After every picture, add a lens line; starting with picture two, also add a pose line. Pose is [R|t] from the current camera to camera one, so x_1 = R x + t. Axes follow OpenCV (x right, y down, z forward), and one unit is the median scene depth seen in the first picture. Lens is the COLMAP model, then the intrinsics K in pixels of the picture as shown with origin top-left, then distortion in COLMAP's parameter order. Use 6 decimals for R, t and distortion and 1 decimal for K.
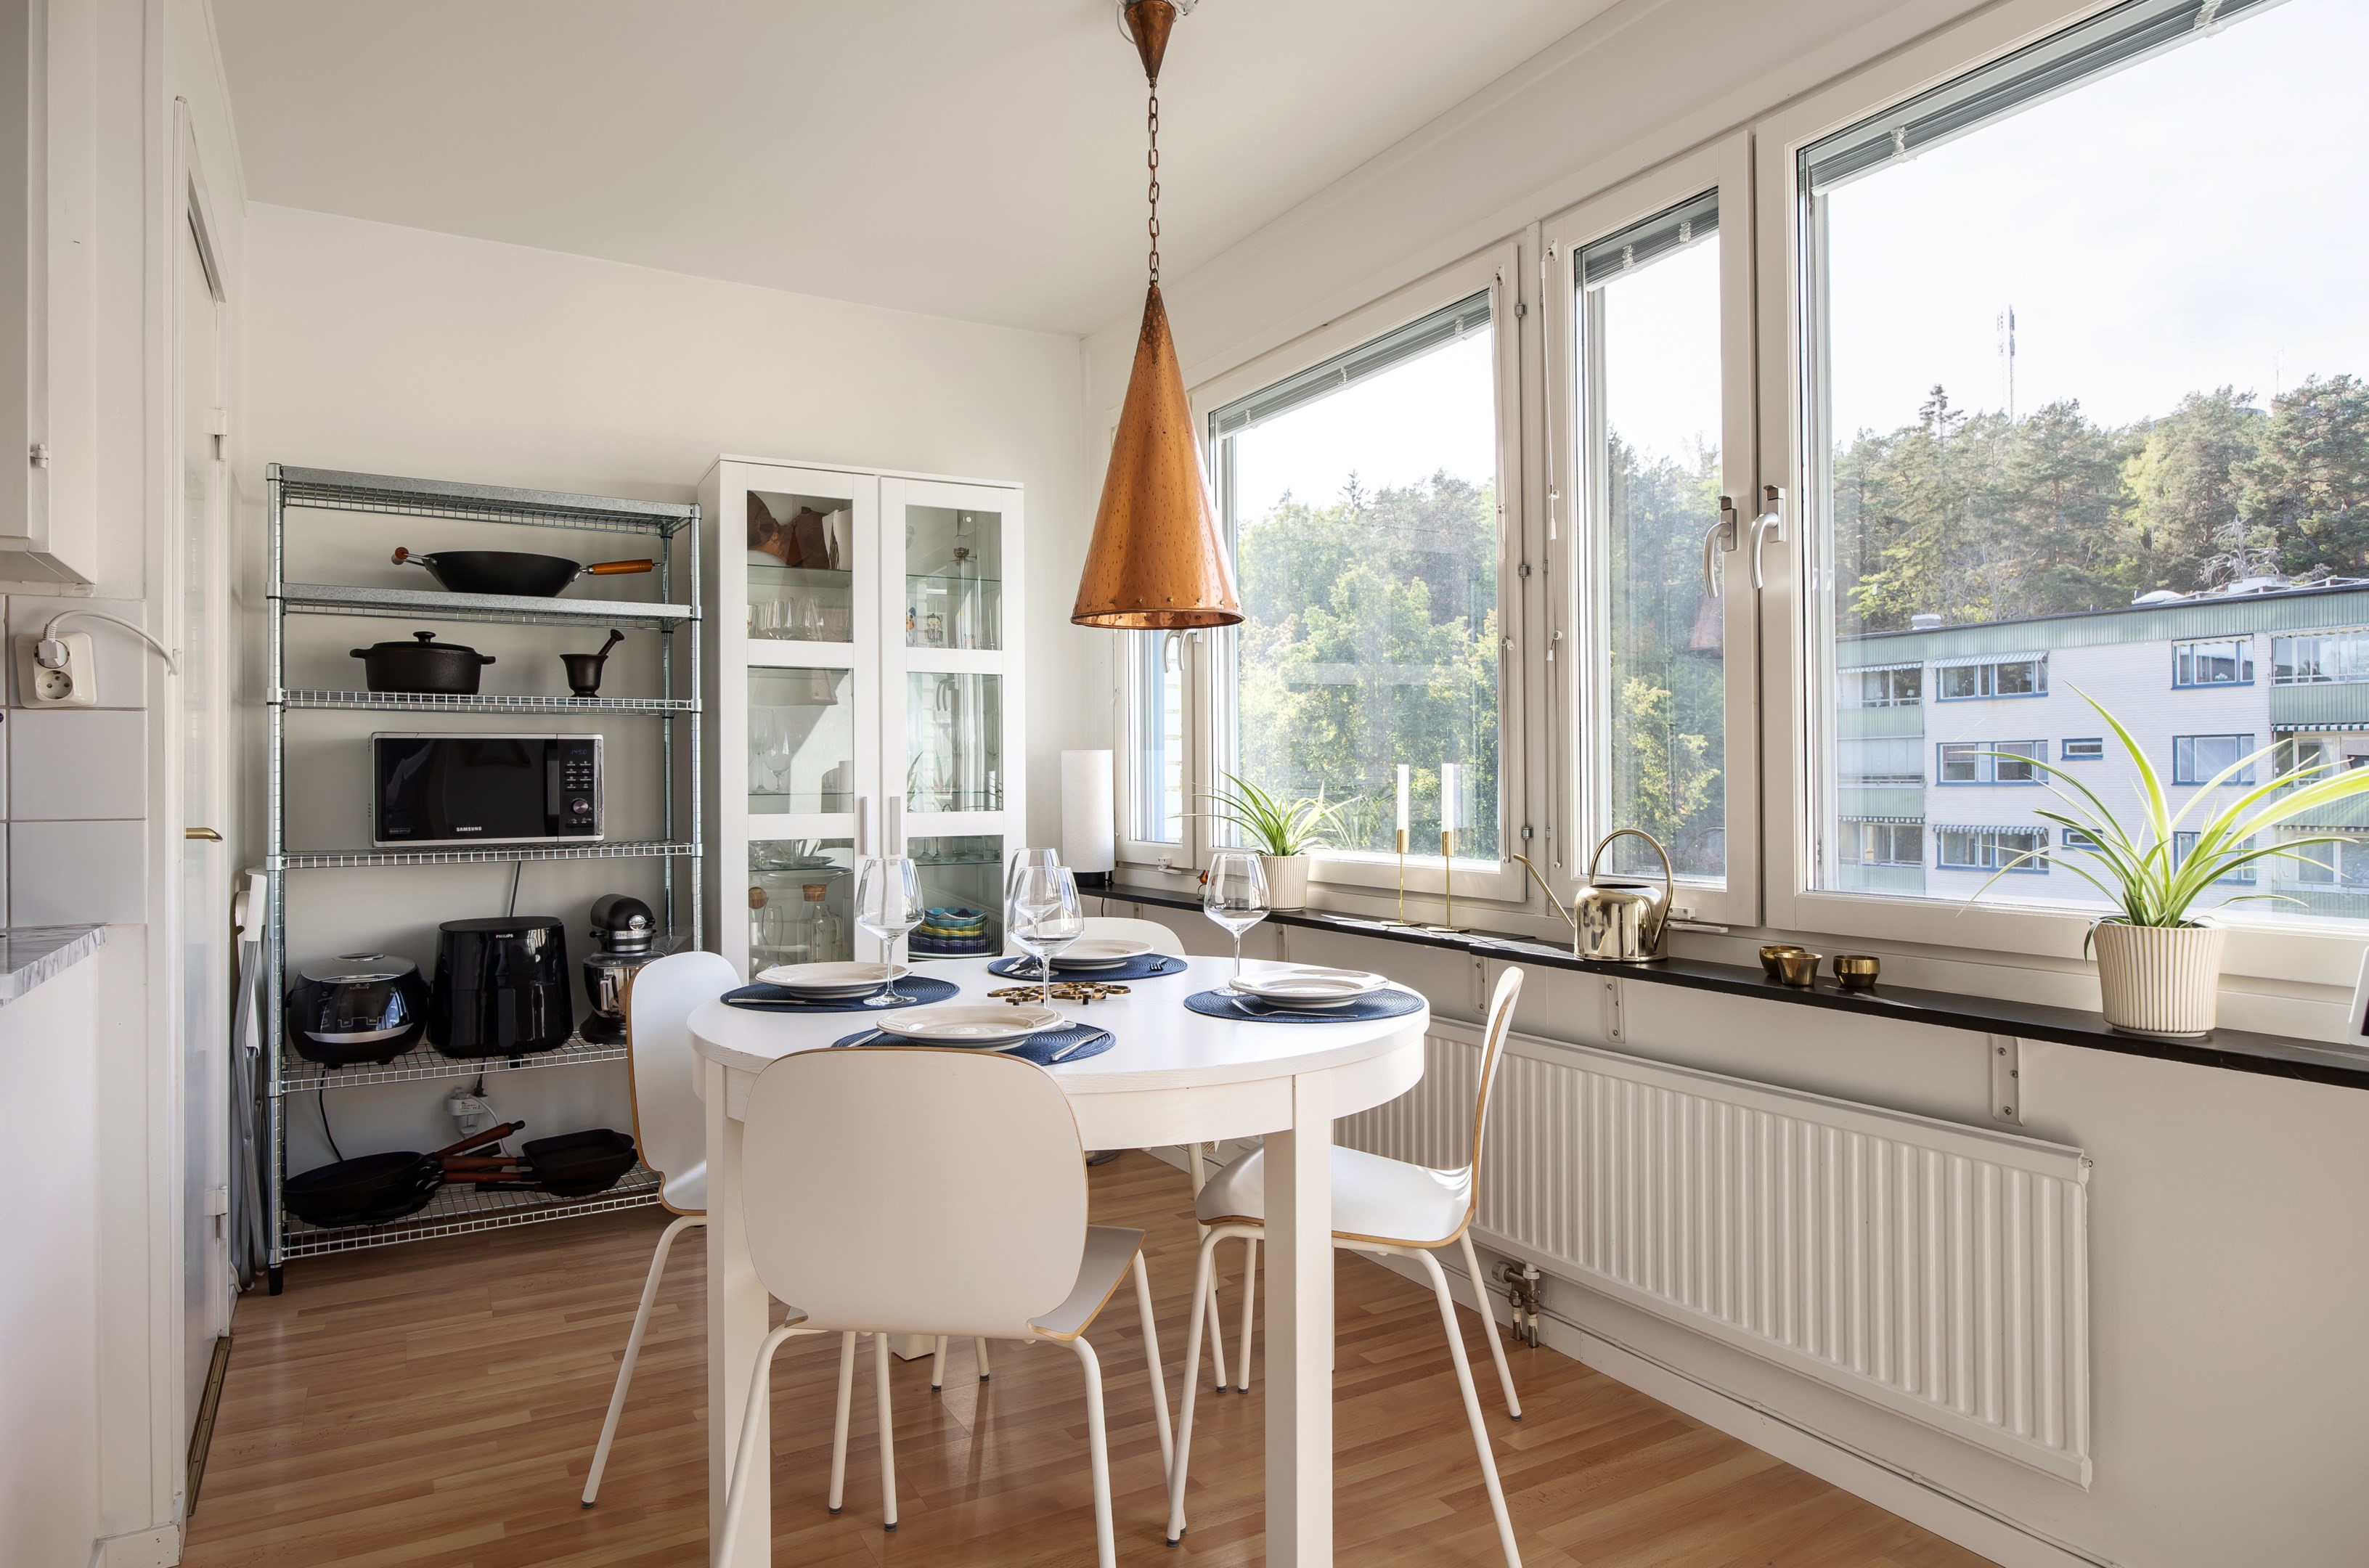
lens RADIAL K [[1416.7, 0, 1184.5], [0, 1416.7, 784.0], [0, 0, 1]] dist [-0.019736, 0.000288]
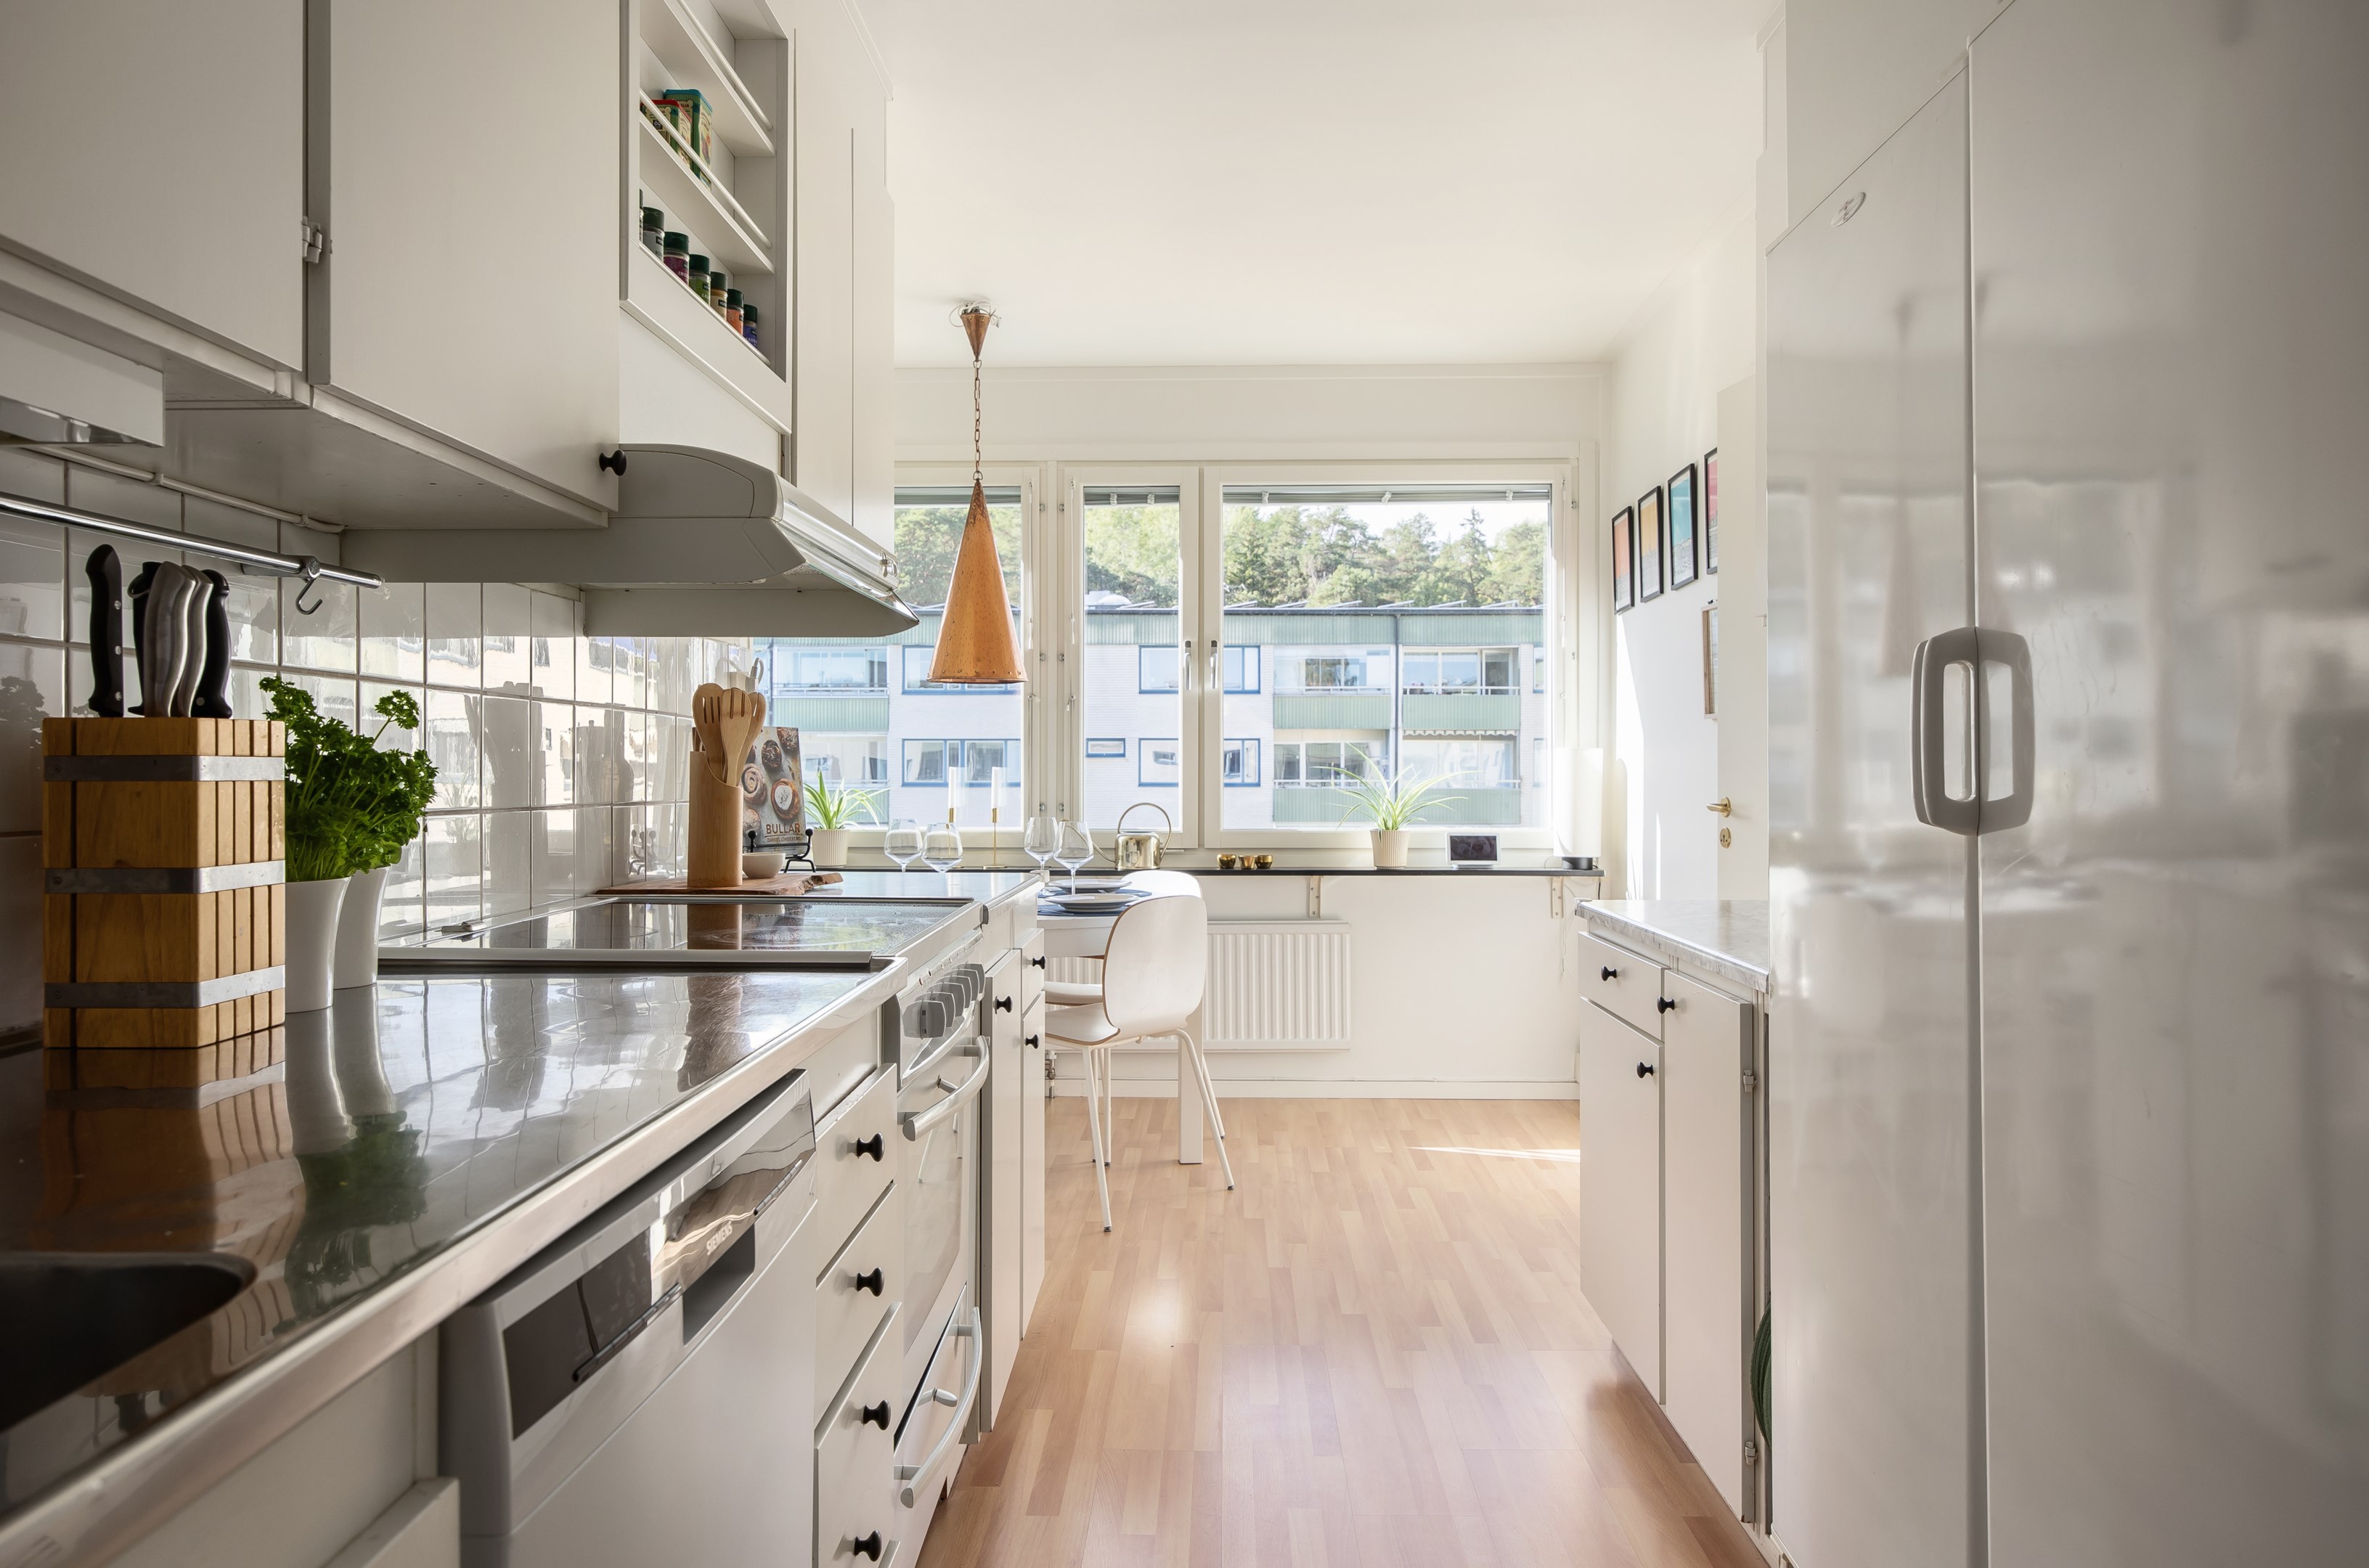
lens RADIAL K [[1625.8, 0, 1184.5], [0, 1625.8, 784.0], [0, 0, 1]] dist [-0.000181, -0.000095]
pose [[0.506286, -0.003001, 0.862360, -1.669944], [-0.001882, 0.999988, 0.004585, -0.003391], [-0.862363, -0.003945, 0.506275, -0.203012]]
